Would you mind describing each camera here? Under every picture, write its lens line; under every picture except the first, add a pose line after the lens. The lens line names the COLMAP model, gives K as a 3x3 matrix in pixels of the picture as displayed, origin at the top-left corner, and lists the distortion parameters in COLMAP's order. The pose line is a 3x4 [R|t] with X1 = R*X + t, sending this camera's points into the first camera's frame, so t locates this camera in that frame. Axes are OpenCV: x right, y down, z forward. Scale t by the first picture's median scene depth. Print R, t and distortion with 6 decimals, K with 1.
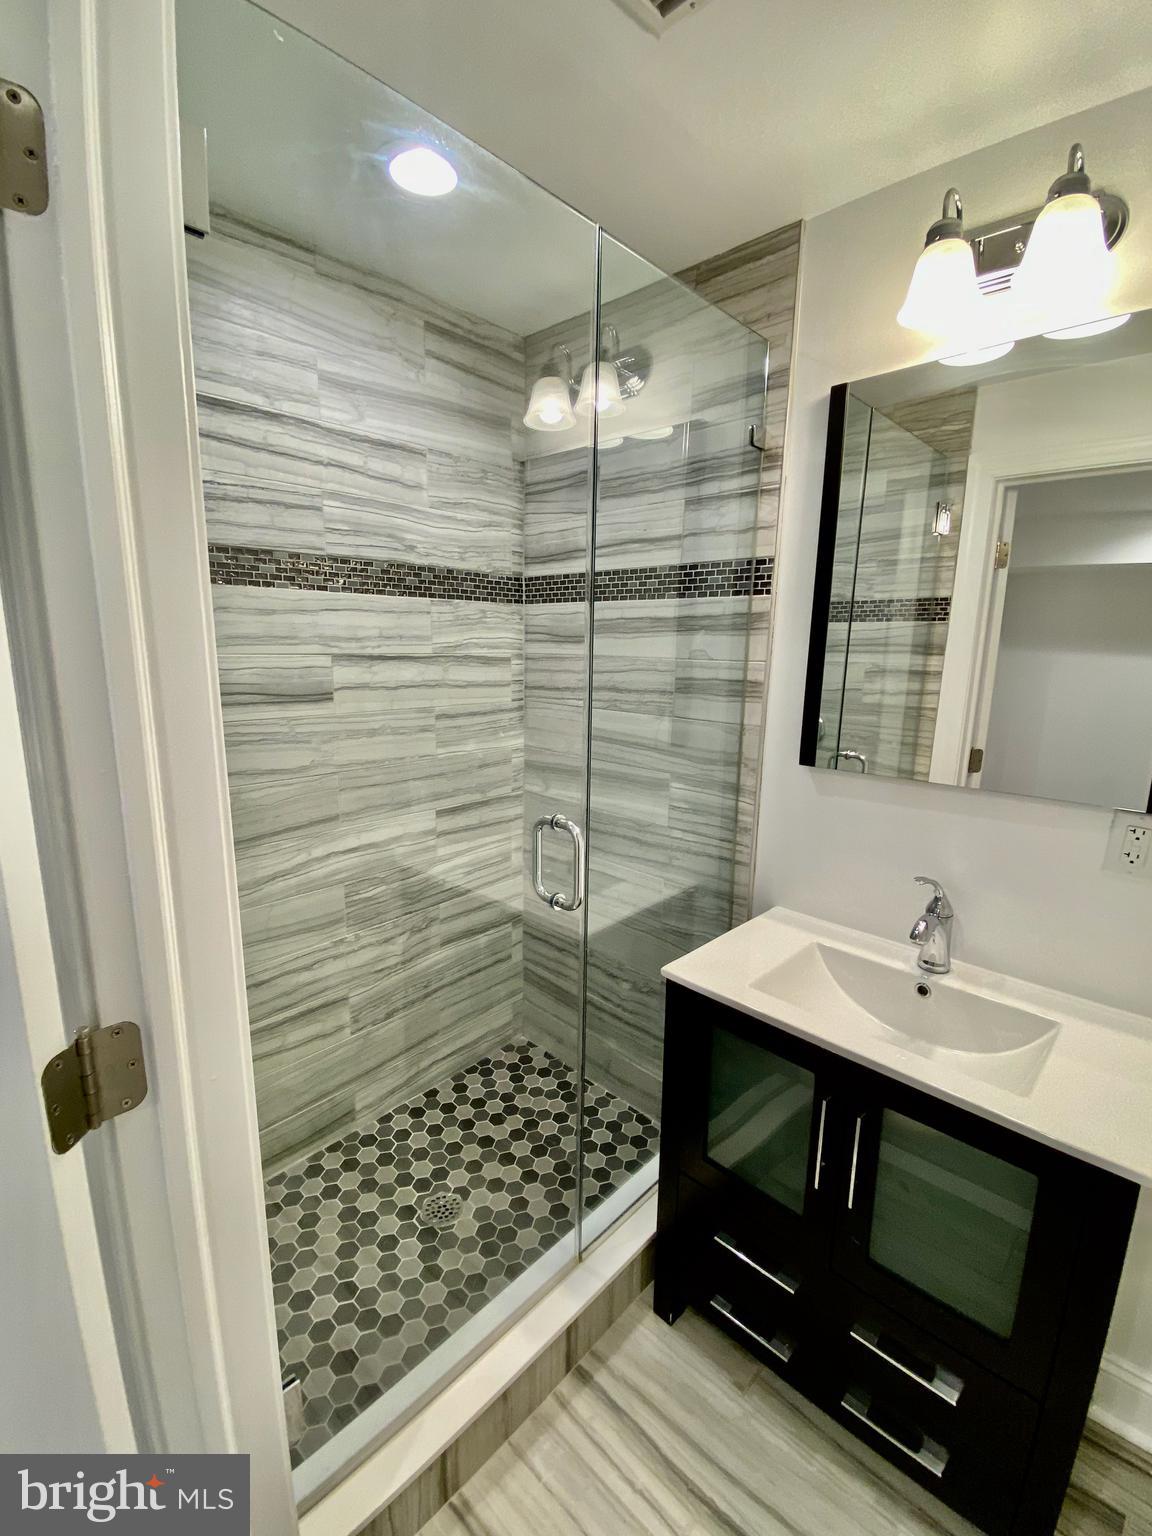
lens RADIAL K [[687.6, 0, 576.0], [0, 687.6, 768.0], [0, 0, 1]] dist [0.067377, -0.044518]
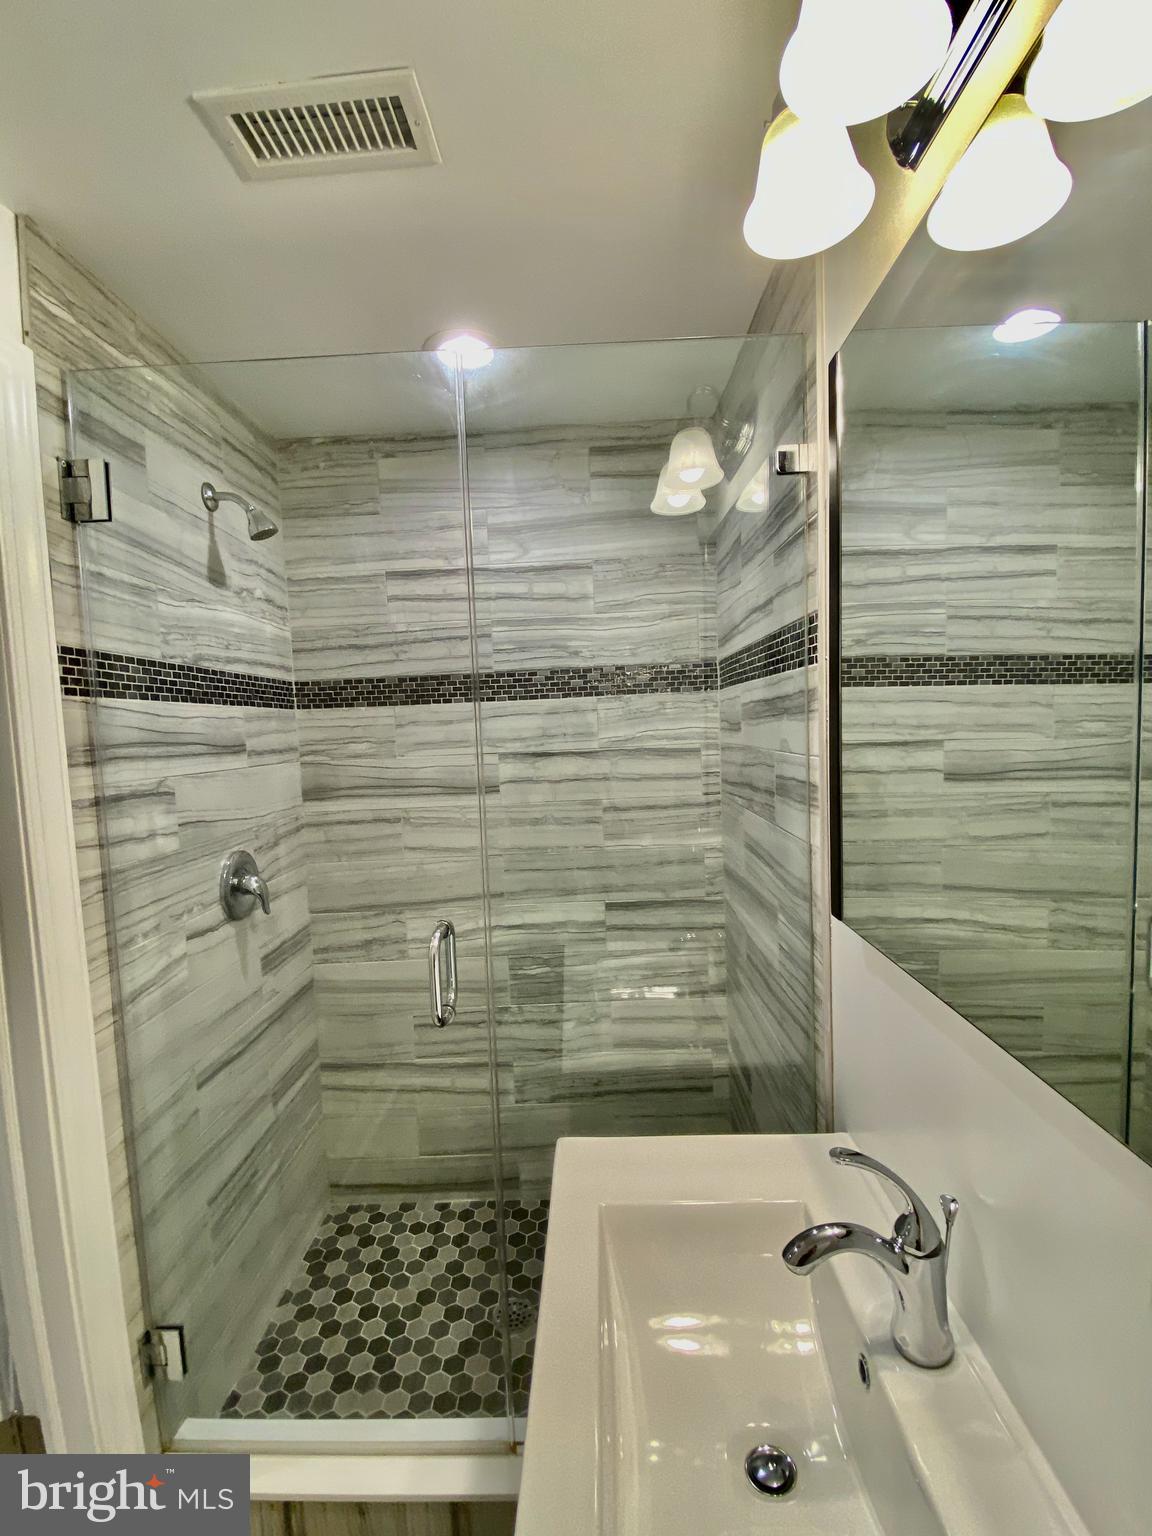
lens RADIAL K [[687.6, 0, 576.0], [0, 687.6, 768.0], [0, 0, 1]] dist [0.067377, -0.044518]
pose [[0.662877, -0.000797, -0.748728, 0.611714], [-0.083644, 0.993661, -0.075111, -0.063827], [0.744041, 0.112415, 0.658608, 0.340045]]
